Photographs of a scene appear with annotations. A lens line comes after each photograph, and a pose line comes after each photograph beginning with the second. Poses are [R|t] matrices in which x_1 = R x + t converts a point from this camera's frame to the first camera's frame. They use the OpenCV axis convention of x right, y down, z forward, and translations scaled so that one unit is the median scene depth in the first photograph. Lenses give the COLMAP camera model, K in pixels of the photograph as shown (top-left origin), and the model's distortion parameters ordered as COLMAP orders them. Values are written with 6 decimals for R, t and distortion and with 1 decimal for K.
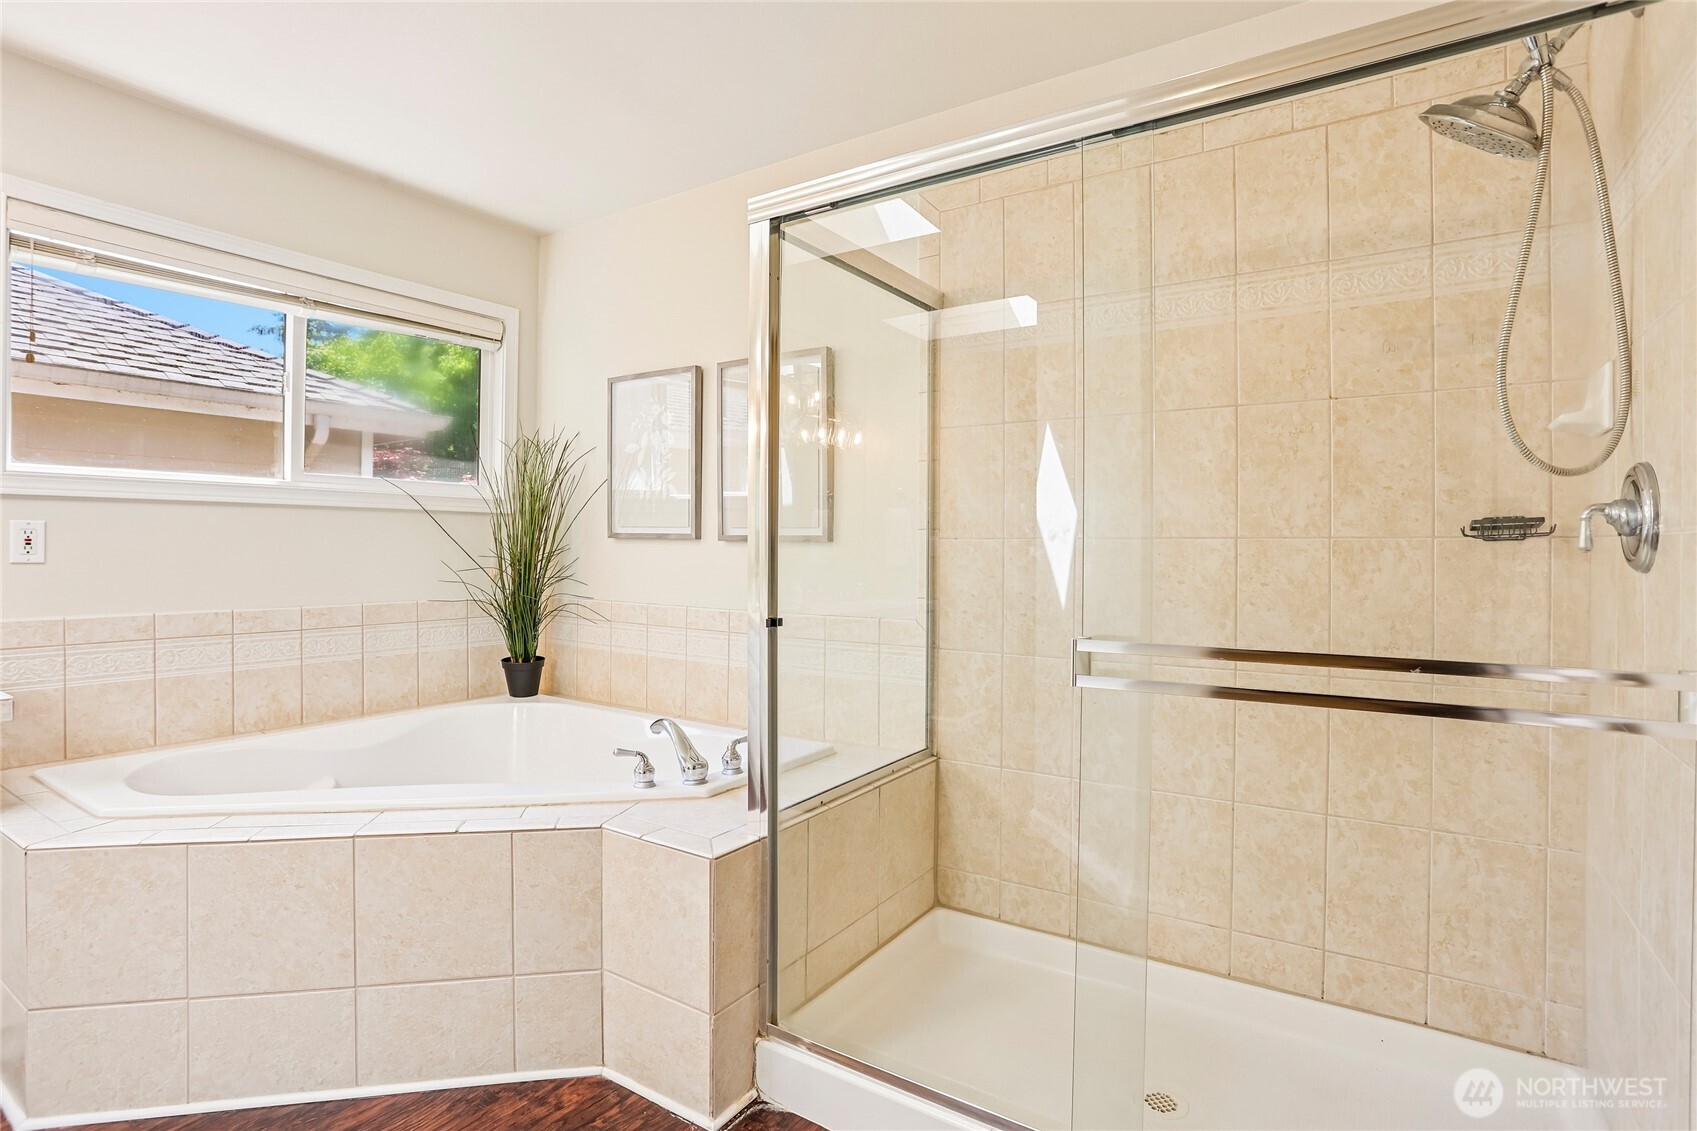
lens RADIAL K [[841.5, 0, 842.4], [0, 841.5, 554.7], [0, 0, 1]] dist [-0.062470, 0.025276]
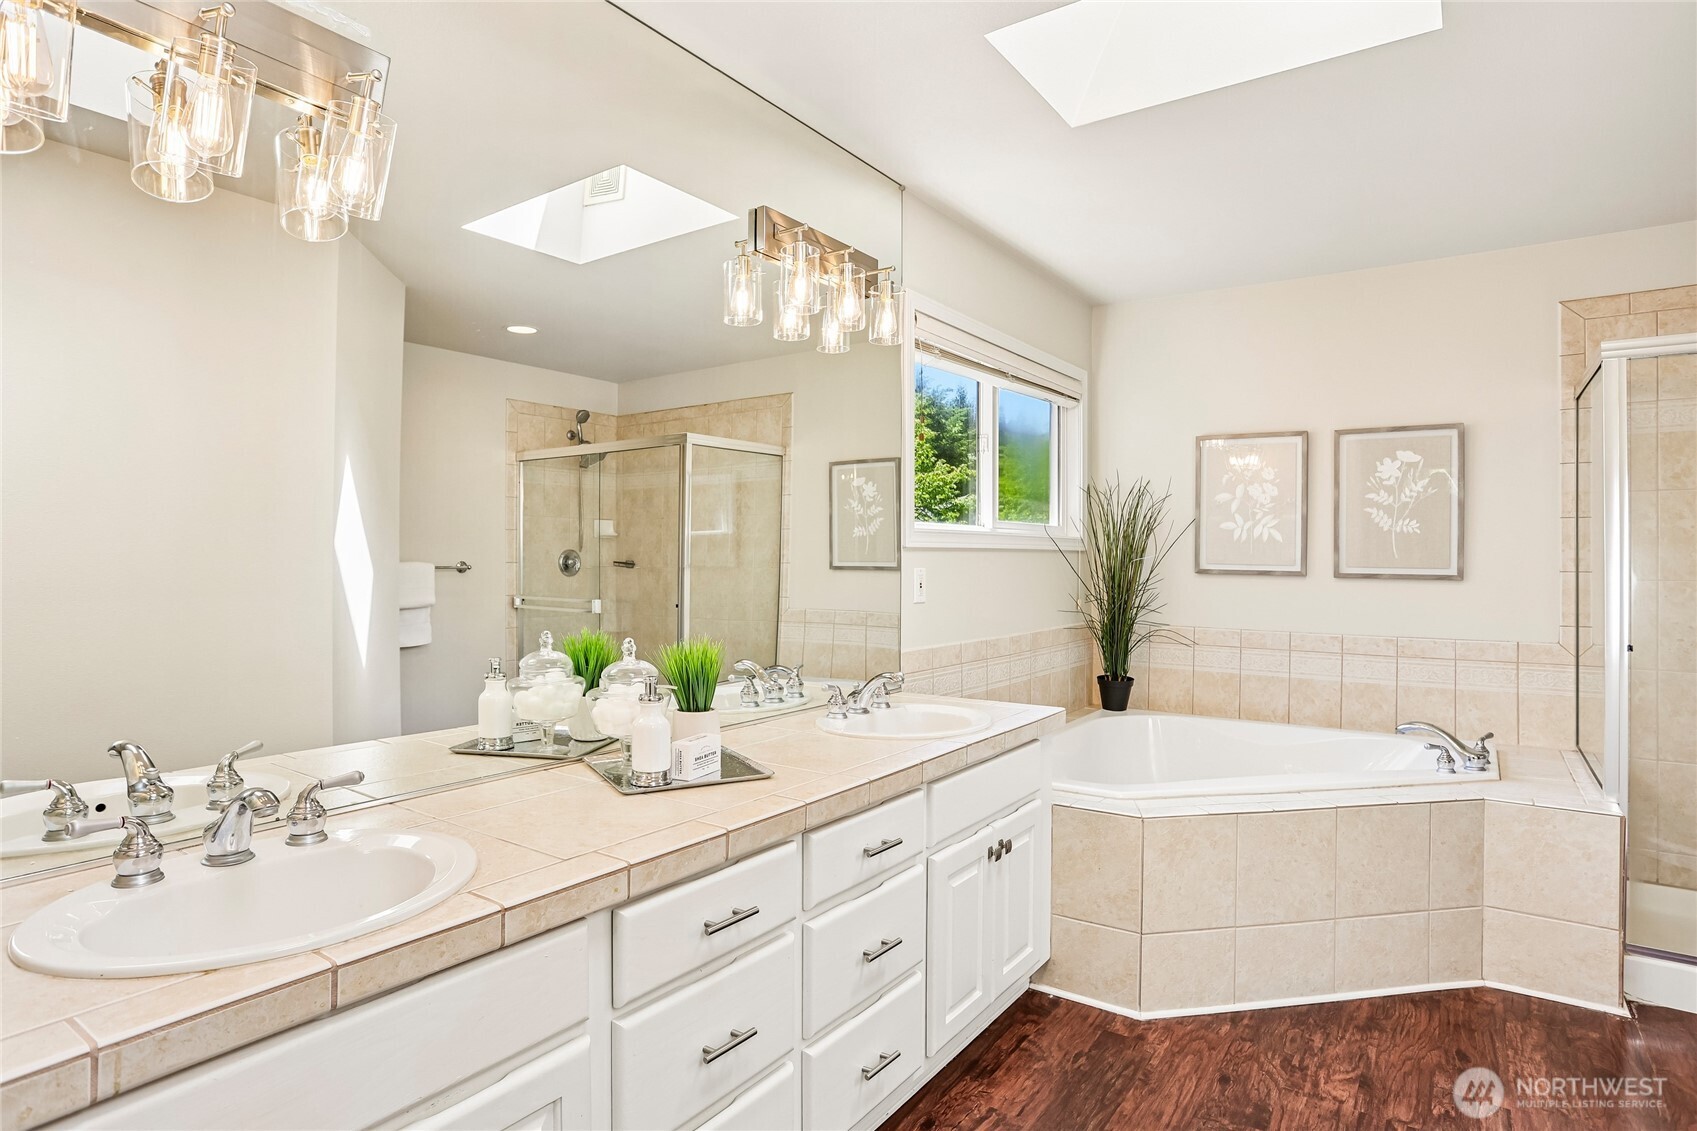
lens RADIAL K [[931.9, 0, 850.9], [0, 931.9, 558.2], [0, 0, 1]] dist [-0.016548, 0.006679]
pose [[0.999998, -0.001327, 0.001246, -1.045970], [0.001332, 0.999991, -0.003910, -0.049956], [-0.001241, 0.003911, 0.999992, -0.406311]]
